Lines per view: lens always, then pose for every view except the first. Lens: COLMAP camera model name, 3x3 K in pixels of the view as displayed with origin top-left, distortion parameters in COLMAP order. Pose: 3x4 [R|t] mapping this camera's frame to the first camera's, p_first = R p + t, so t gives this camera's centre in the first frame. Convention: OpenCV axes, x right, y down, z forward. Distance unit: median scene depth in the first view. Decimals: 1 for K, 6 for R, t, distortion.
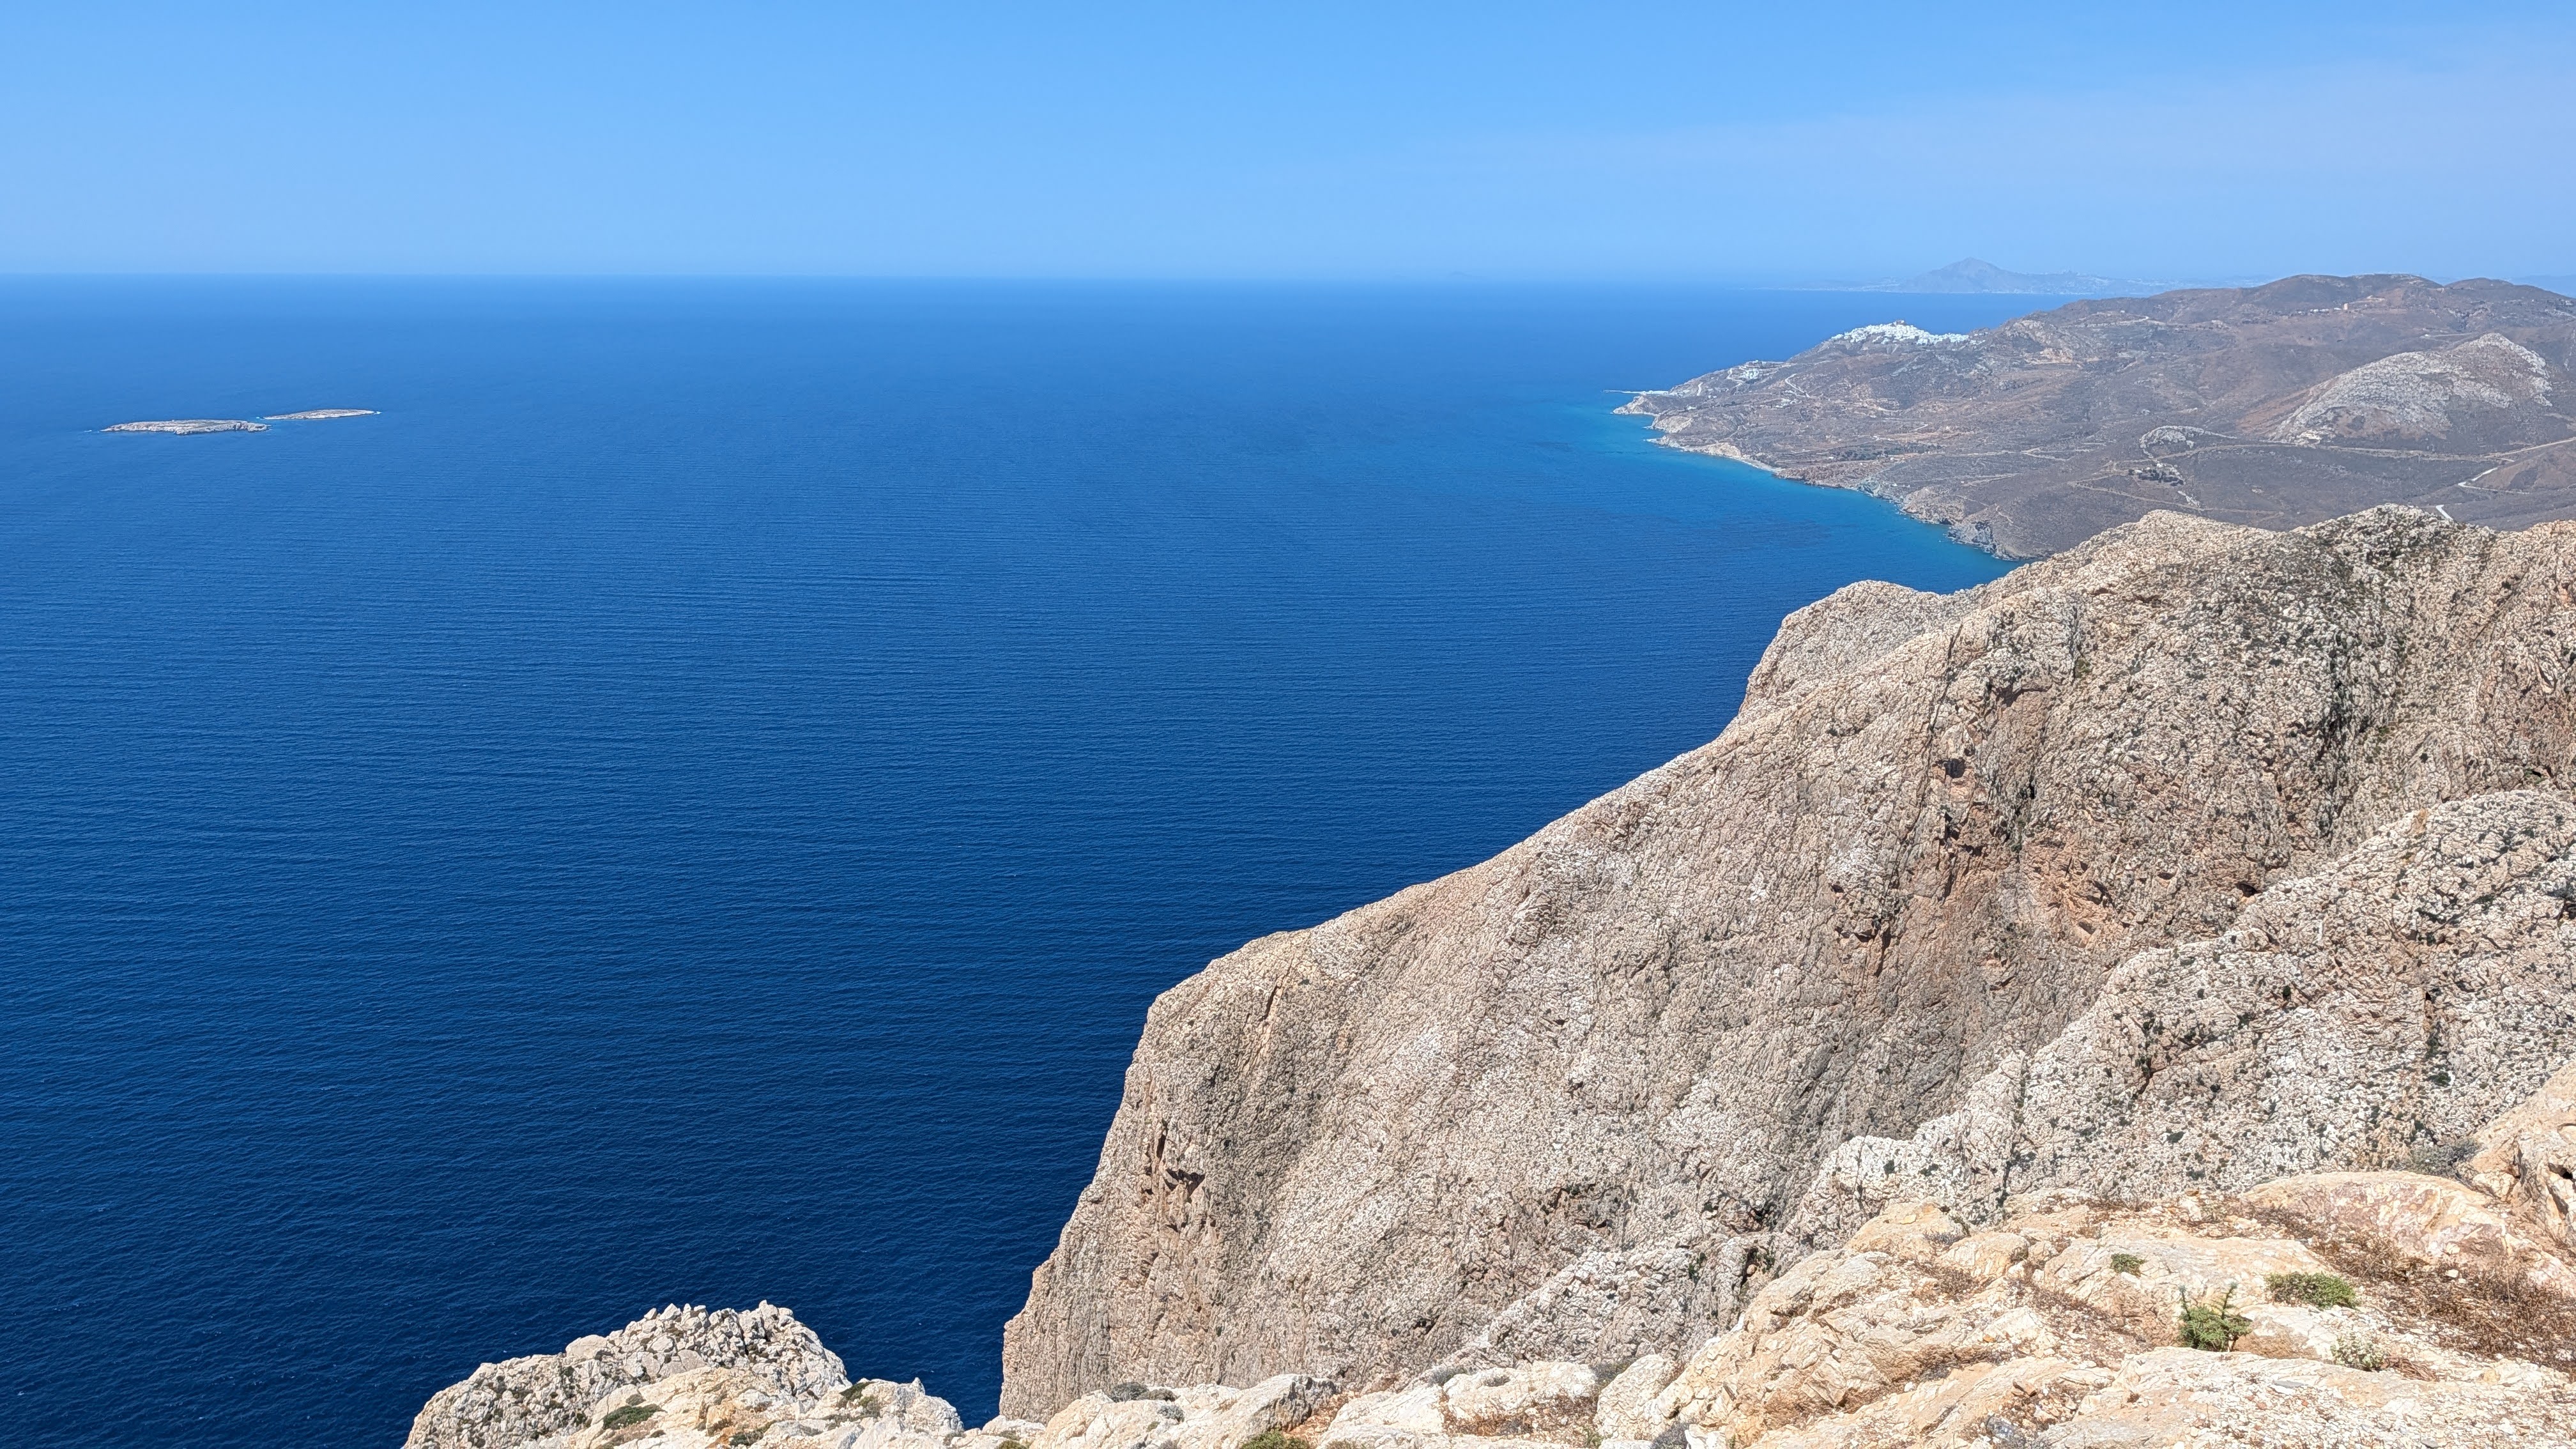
lens RADIAL K [[1923.0, 0, 1283.7], [0, 1923.0, 718.6], [0, 0, 1]] dist [0.030117, -0.016577]
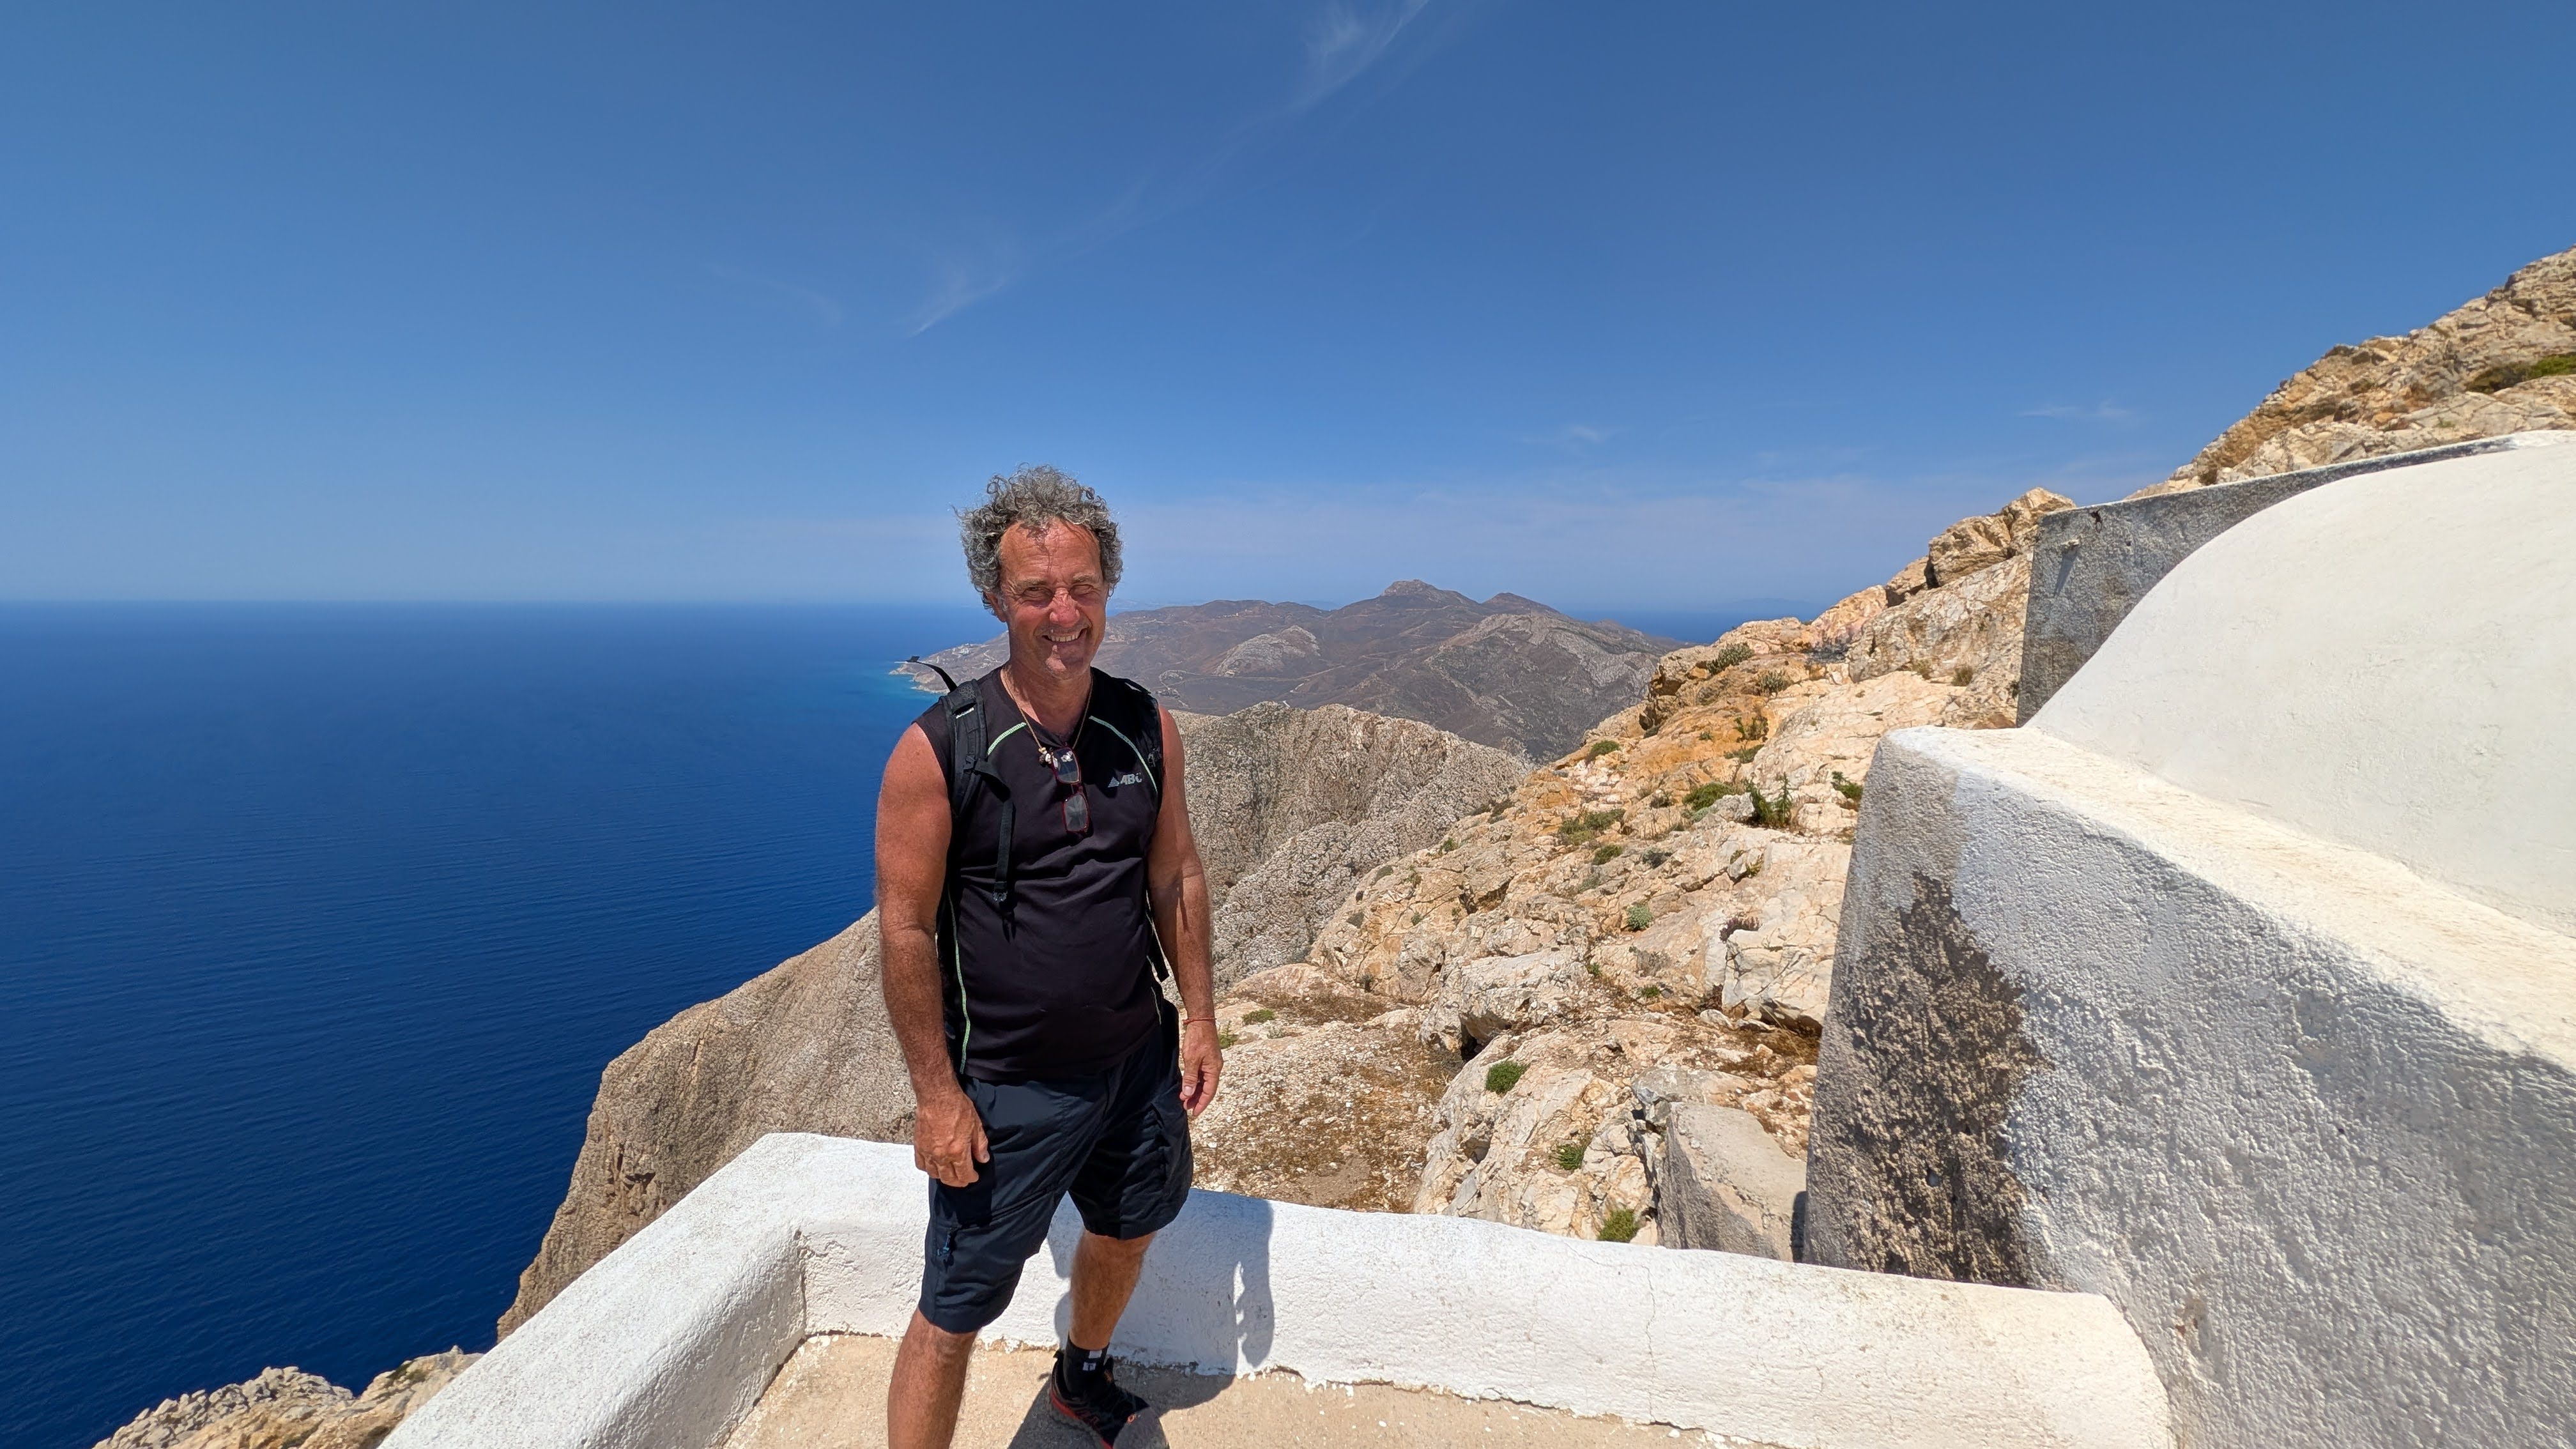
lens RADIAL K [[876.3, 0, 1284.4], [0, 876.3, 726.2], [0, 0, 1]] dist [0.001237, -0.000246]
pose [[0.845328, -0.076256, 0.528778, 0.040722], [0.121055, 0.991357, -0.050558, -0.021356], [-0.520352, 0.106749, 0.847253, 0.103156]]
